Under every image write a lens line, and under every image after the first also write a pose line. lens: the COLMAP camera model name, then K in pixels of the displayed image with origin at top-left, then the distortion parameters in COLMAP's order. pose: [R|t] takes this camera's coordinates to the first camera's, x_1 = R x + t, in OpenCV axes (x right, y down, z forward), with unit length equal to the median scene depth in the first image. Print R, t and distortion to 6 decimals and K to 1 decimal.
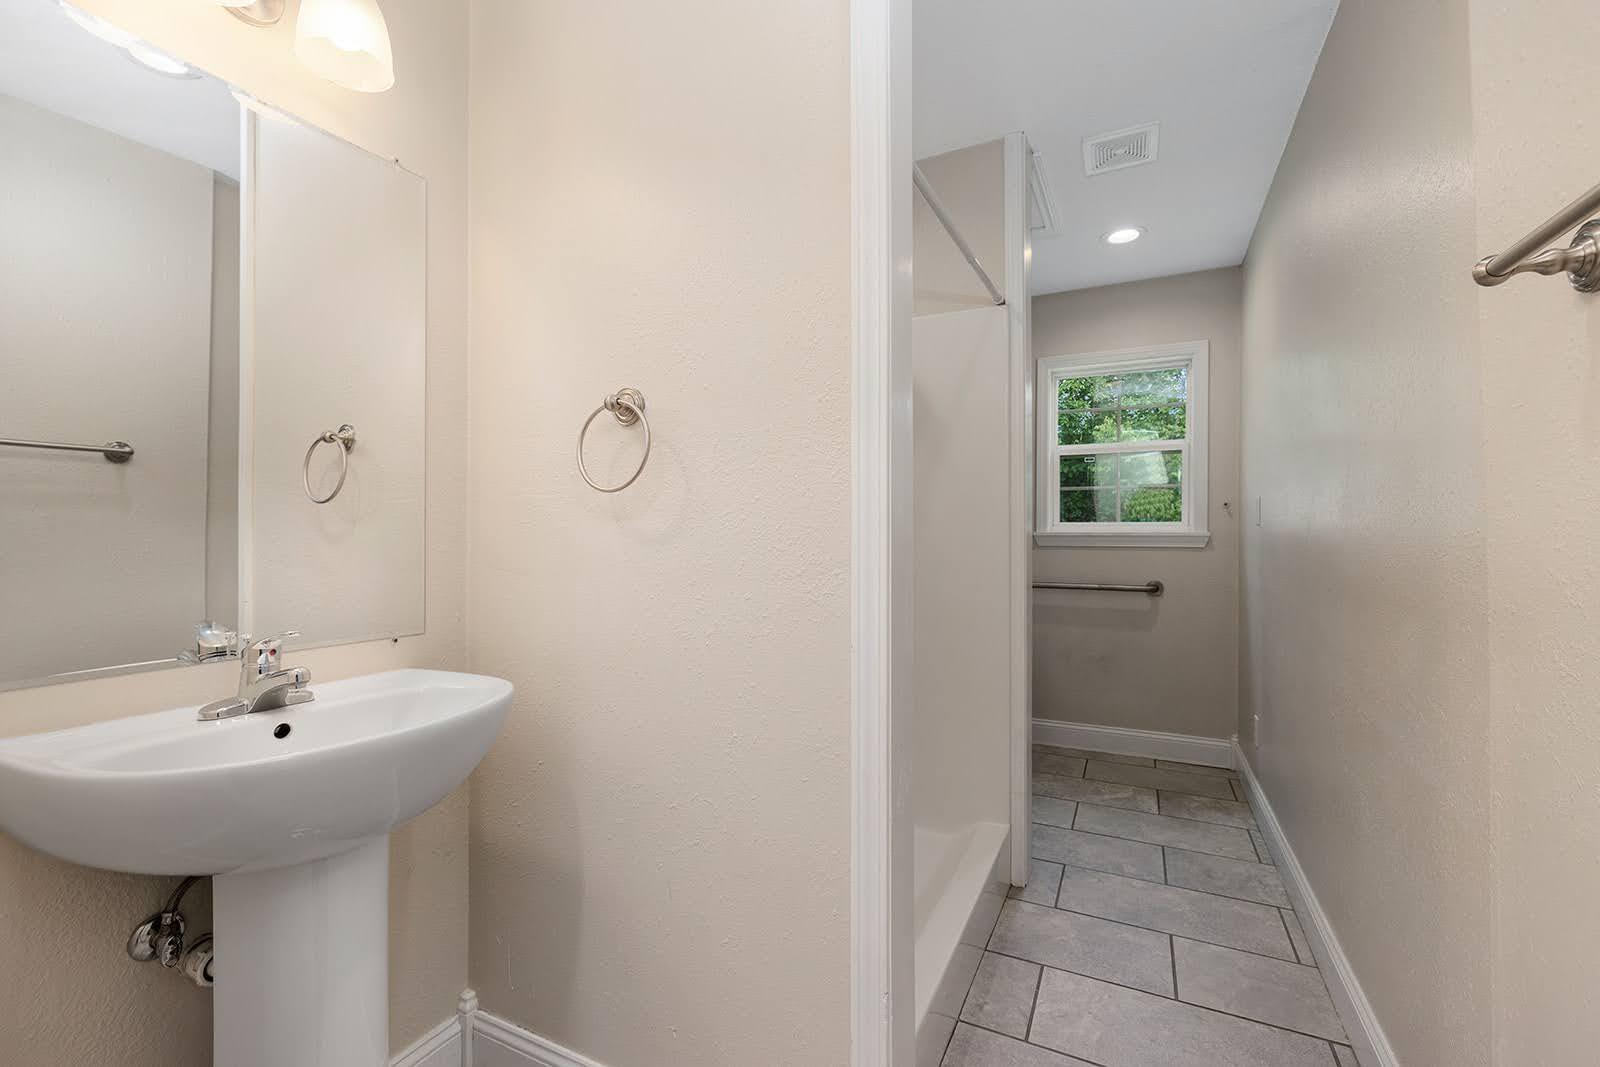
lens RADIAL K [[679.8, 0, 797.0], [0, 679.8, 538.7], [0, 0, 1]] dist [-0.001784, -0.000270]
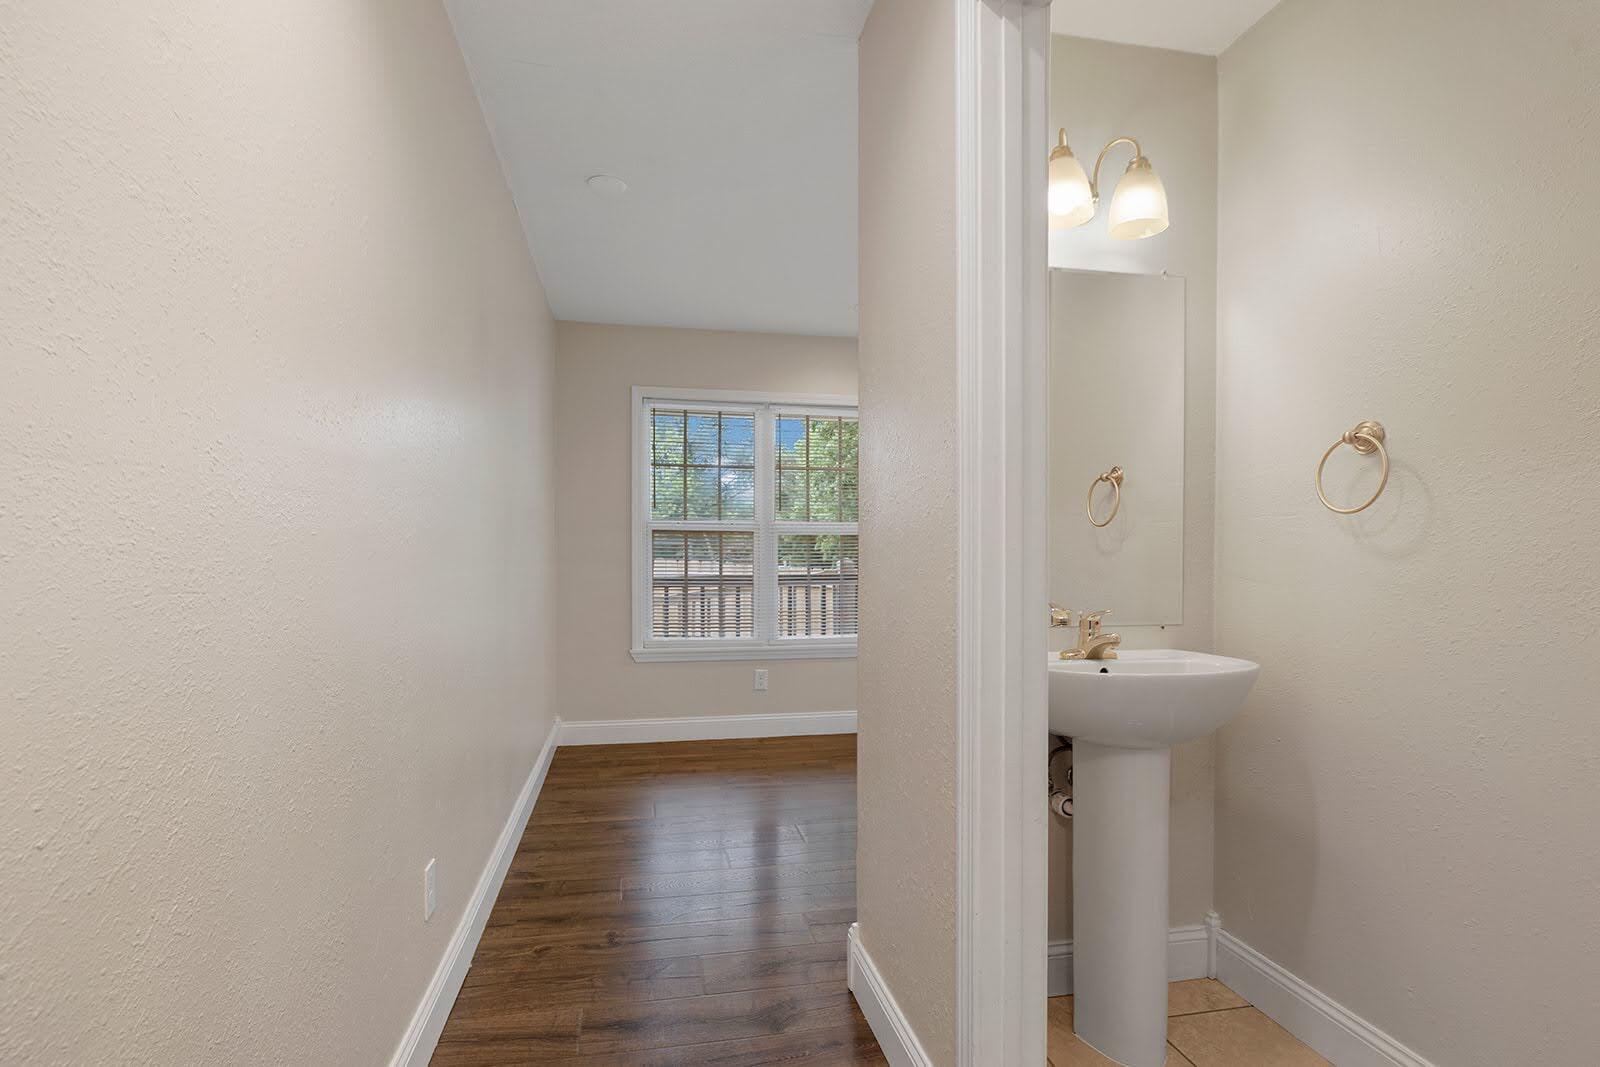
lens RADIAL K [[778.9, 0, 793.7], [0, 778.9, 562.5], [0, 0, 1]] dist [-0.000093, -0.000058]
pose [[0.612118, 0.011137, -0.790688, 0.194614], [-0.003092, 0.999927, 0.011690, 0.002696], [0.790760, -0.004711, 0.612108, -0.552374]]
